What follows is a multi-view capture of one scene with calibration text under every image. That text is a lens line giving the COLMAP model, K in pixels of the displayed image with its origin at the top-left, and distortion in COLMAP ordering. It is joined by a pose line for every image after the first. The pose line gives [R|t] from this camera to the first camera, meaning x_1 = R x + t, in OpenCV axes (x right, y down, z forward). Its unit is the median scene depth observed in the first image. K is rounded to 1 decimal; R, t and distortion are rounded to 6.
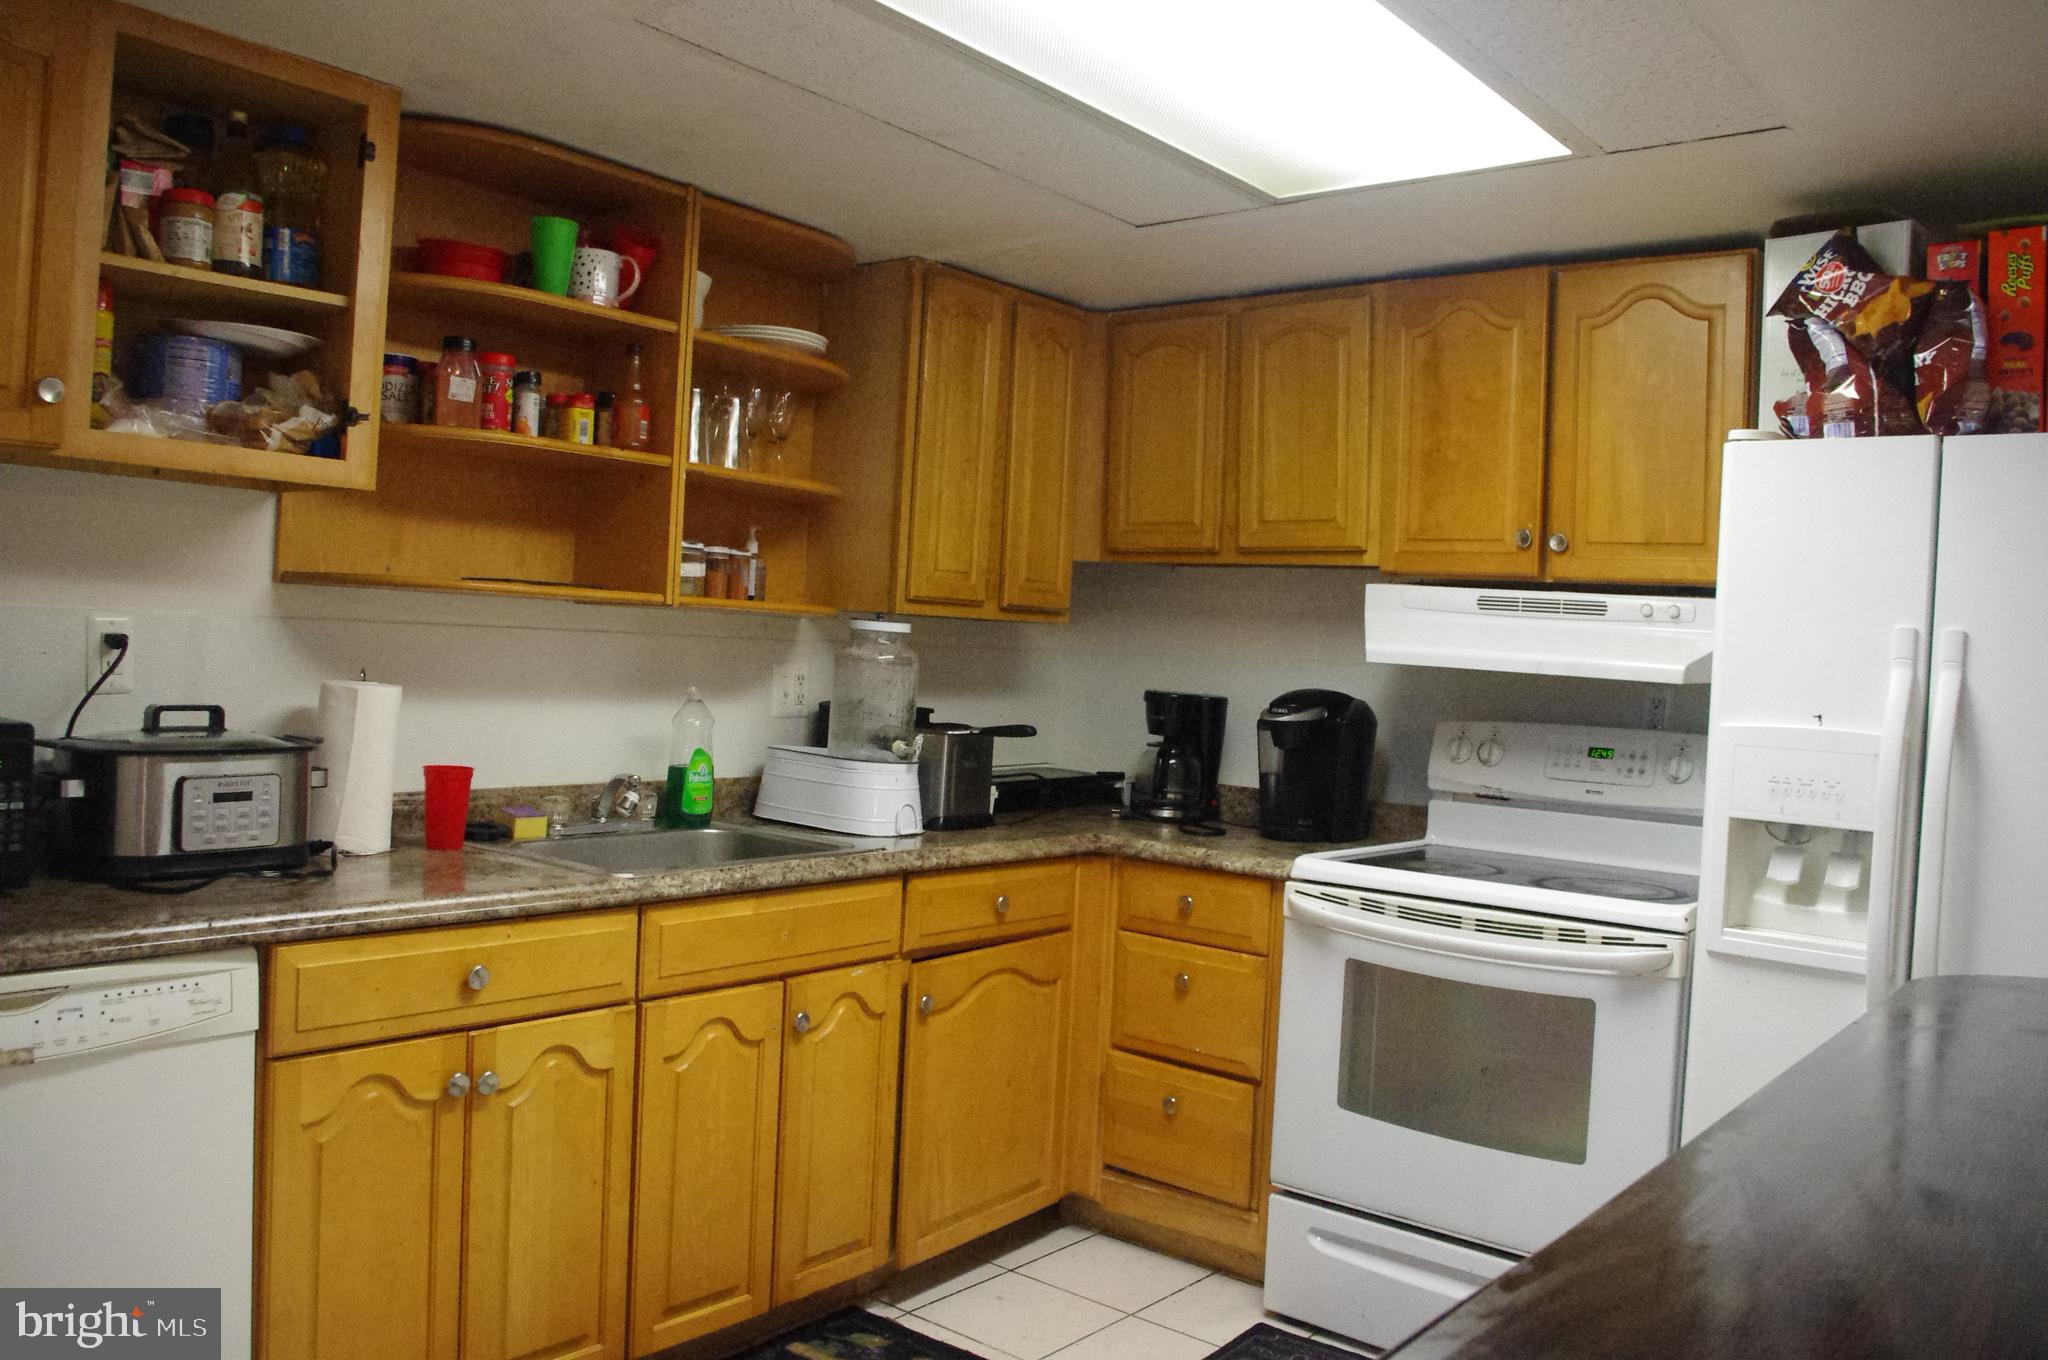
lens RADIAL K [[1619.8, 0, 1024.0], [0, 1619.8, 680.0], [0, 0, 1]] dist [-0.067590, -0.002242]
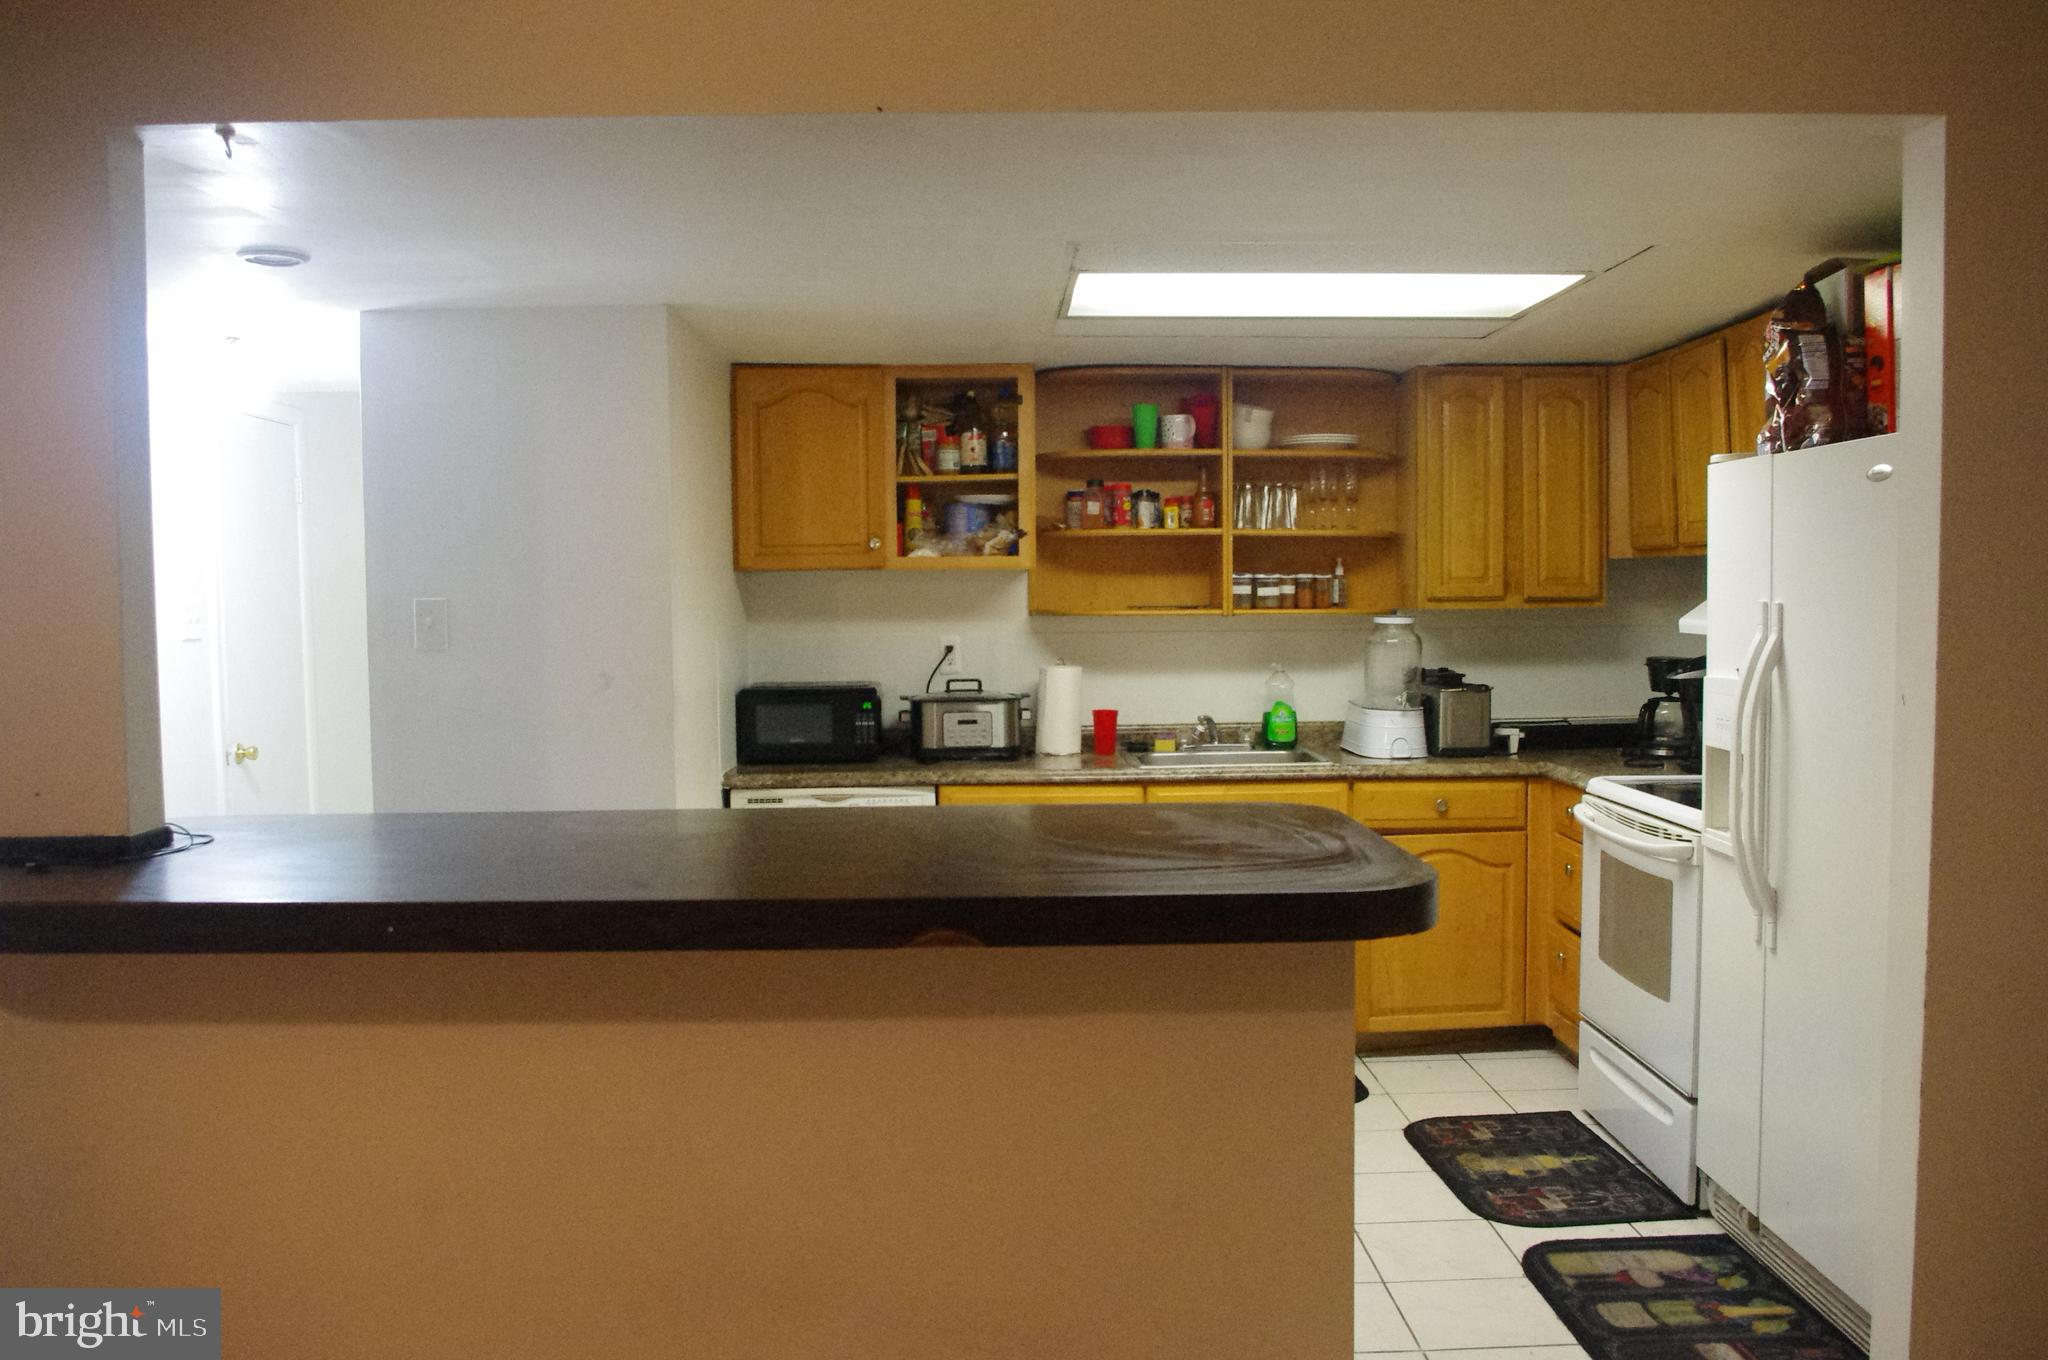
lens RADIAL K [[1619.8, 0, 1024.0], [0, 1619.8, 680.0], [0, 0, 1]] dist [-0.067590, -0.002242]
pose [[0.644743, -0.016034, -0.764231, 0.934523], [0.026275, 0.999654, 0.001194, 0.013387], [0.763948, -0.020850, 0.644941, -0.256382]]
